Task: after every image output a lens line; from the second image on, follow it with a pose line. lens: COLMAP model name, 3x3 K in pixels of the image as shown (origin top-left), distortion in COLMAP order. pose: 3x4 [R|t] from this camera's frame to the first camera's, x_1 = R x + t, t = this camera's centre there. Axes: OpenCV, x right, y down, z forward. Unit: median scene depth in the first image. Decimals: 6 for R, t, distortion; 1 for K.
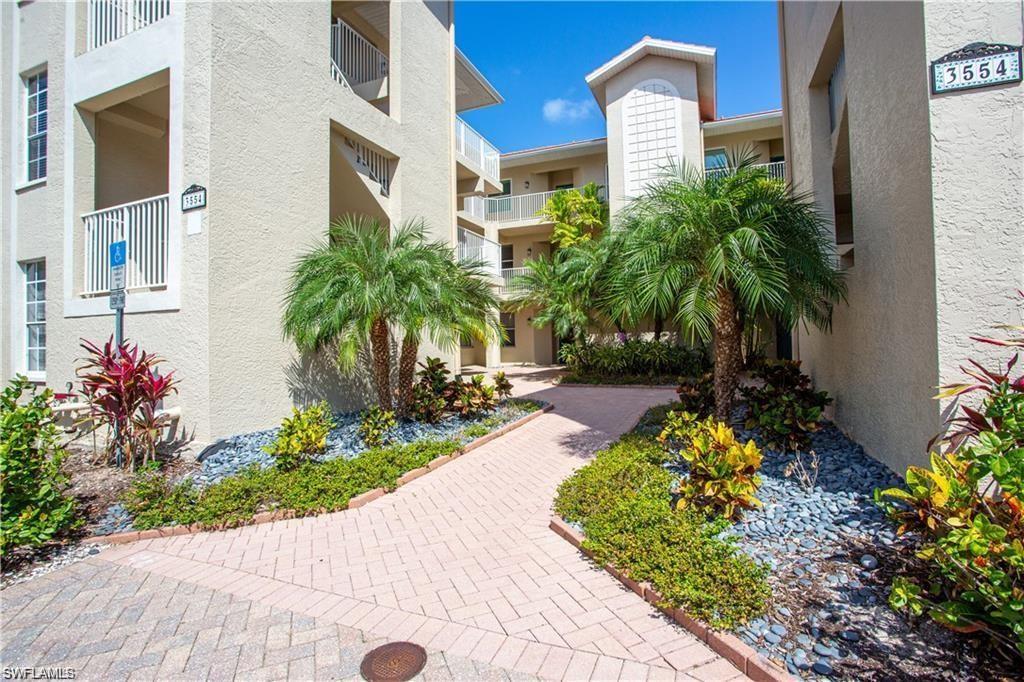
lens RADIAL K [[498.2, 0, 517.8], [0, 498.2, 336.7], [0, 0, 1]] dist [-0.069265, 0.028341]
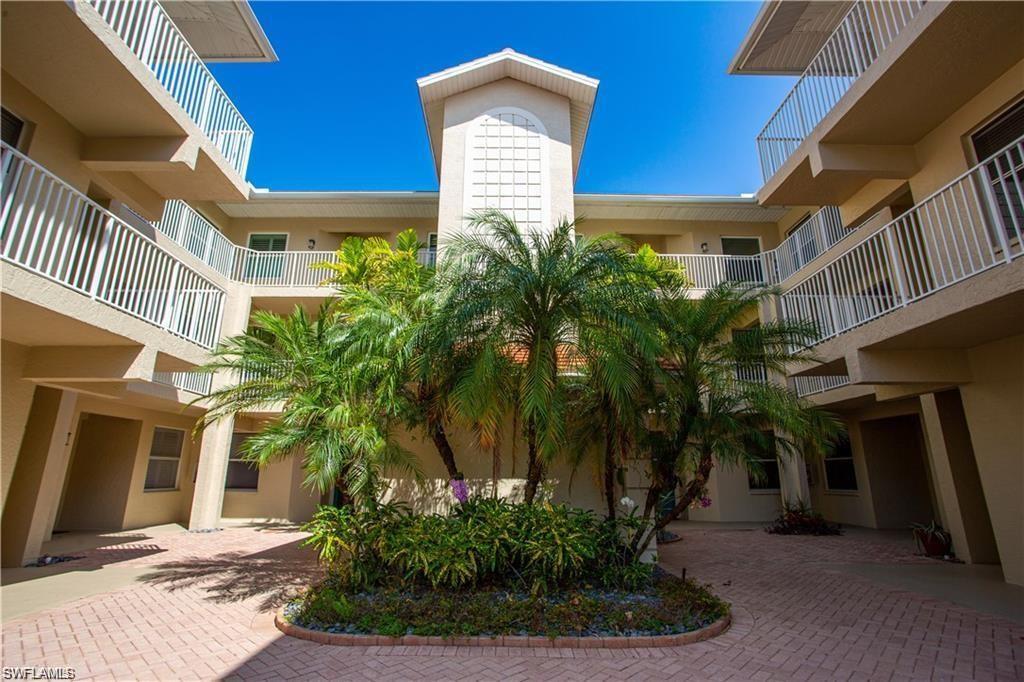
lens RADIAL K [[498.2, 0, 517.8], [0, 498.2, 336.7], [0, 0, 1]] dist [-0.069265, 0.028341]
pose [[0.918804, 0.126055, 0.374045, 0.059324], [-0.021258, 0.962062, -0.272002, -0.010596], [-0.394142, 0.241964, 0.886626, 0.447402]]
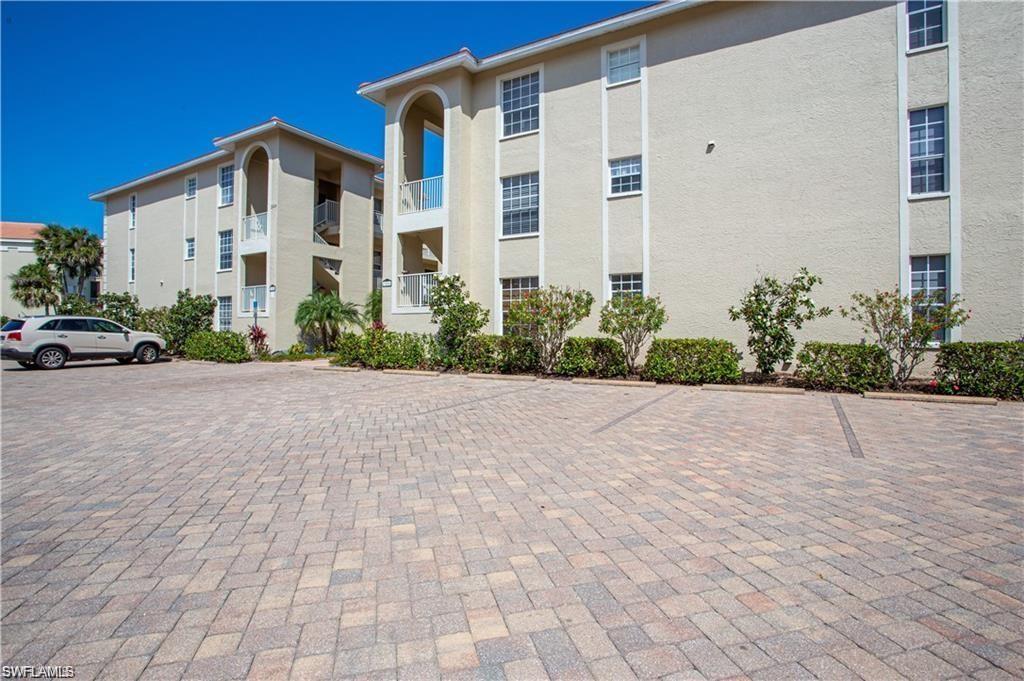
lens RADIAL K [[498.2, 0, 517.8], [0, 498.2, 336.2], [0, 0, 1]] dist [-0.069265, 0.028341]
pose [[0.990675, 0.019462, -0.134847, 1.691363], [-0.017075, 0.999677, 0.018834, -0.010766], [0.135170, -0.016356, 0.990687, -2.449903]]
